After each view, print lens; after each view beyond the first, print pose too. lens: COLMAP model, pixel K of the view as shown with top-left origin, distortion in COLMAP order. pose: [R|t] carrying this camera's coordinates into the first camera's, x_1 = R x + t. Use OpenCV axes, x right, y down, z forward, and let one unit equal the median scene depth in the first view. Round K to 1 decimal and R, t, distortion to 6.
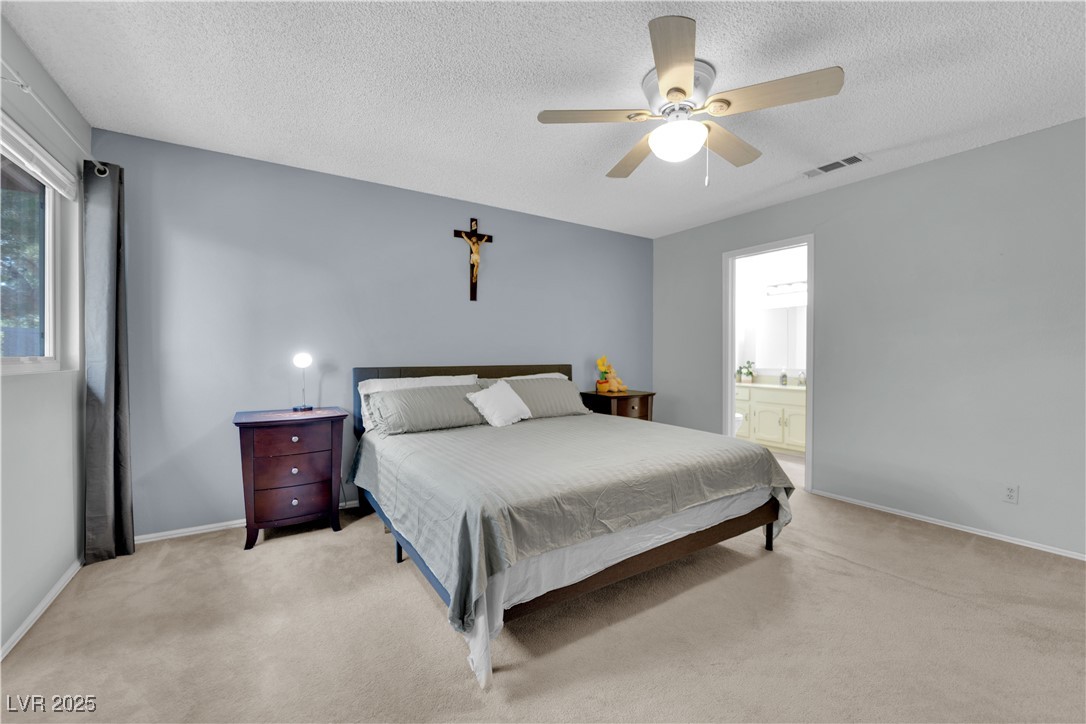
lens RADIAL K [[439.4, 0, 546.7], [0, 439.4, 360.8], [0, 0, 1]] dist [-0.008068, -0.004940]
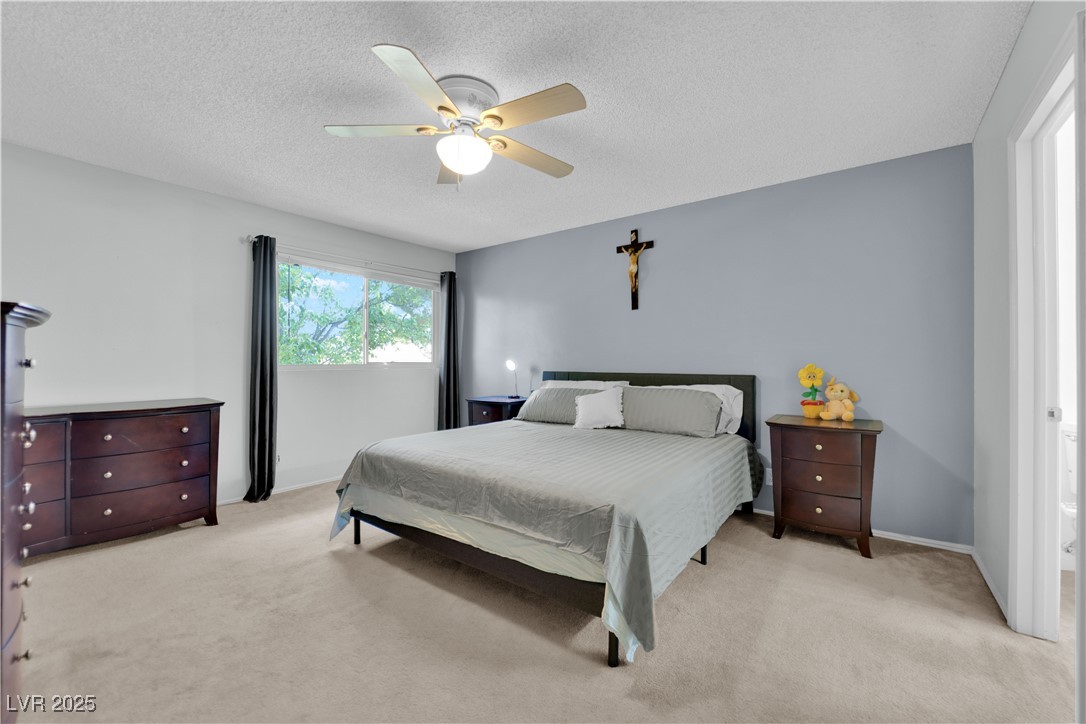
lens RADIAL K [[439.4, 0, 546.7], [0, 439.4, 360.8], [0, 0, 1]] dist [-0.008068, -0.004940]
pose [[0.338834, -0.000266, -0.940846, 0.884266], [-0.015265, 0.999867, -0.005780, -0.009283], [0.940722, 0.016320, 0.338785, 0.555295]]
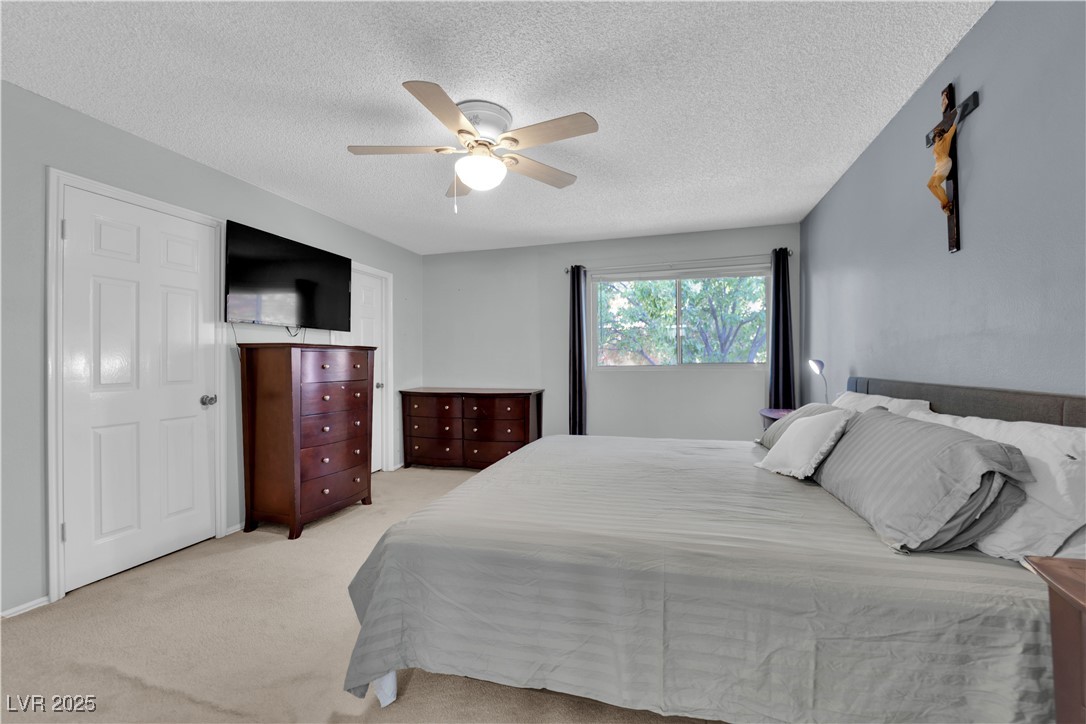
lens RADIAL K [[439.4, 0, 546.7], [0, 439.4, 360.8], [0, 0, 1]] dist [-0.008068, -0.004940]
pose [[-0.767242, -0.001734, -0.641355, 0.578438], [-0.008246, 0.999940, 0.007160, -0.021974], [0.641305, 0.010782, -0.767211, 1.291359]]
